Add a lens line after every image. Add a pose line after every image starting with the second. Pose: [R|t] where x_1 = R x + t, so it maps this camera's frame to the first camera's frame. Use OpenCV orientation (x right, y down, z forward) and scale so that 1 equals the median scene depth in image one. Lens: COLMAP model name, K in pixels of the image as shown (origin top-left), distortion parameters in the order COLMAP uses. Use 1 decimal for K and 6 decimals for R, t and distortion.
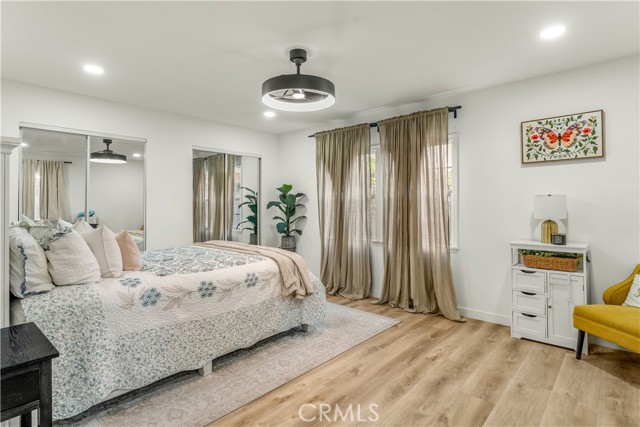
lens RADIAL K [[328.6, 0, 320.9], [0, 328.6, 205.0], [0, 0, 1]] dist [-0.000640, -0.000155]
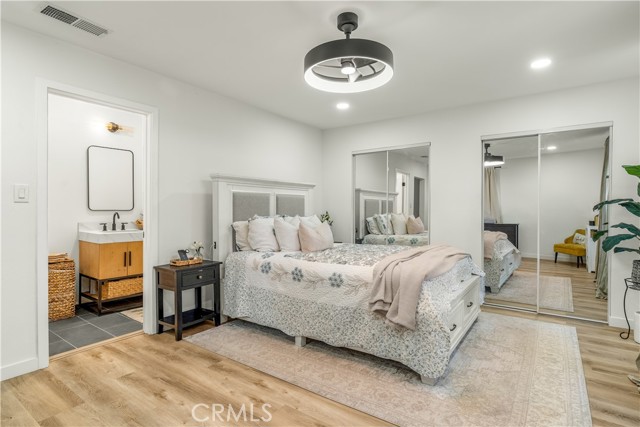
lens RADIAL K [[328.6, 0, 321.4], [0, 328.6, 212.8], [0, 0, 1]] dist [-0.000640, -0.000155]
pose [[0.116034, 0.010375, -0.993191, 0.814892], [0.005443, 0.999924, 0.011081, 0.016901], [0.993230, -0.006692, 0.115968, 0.906722]]
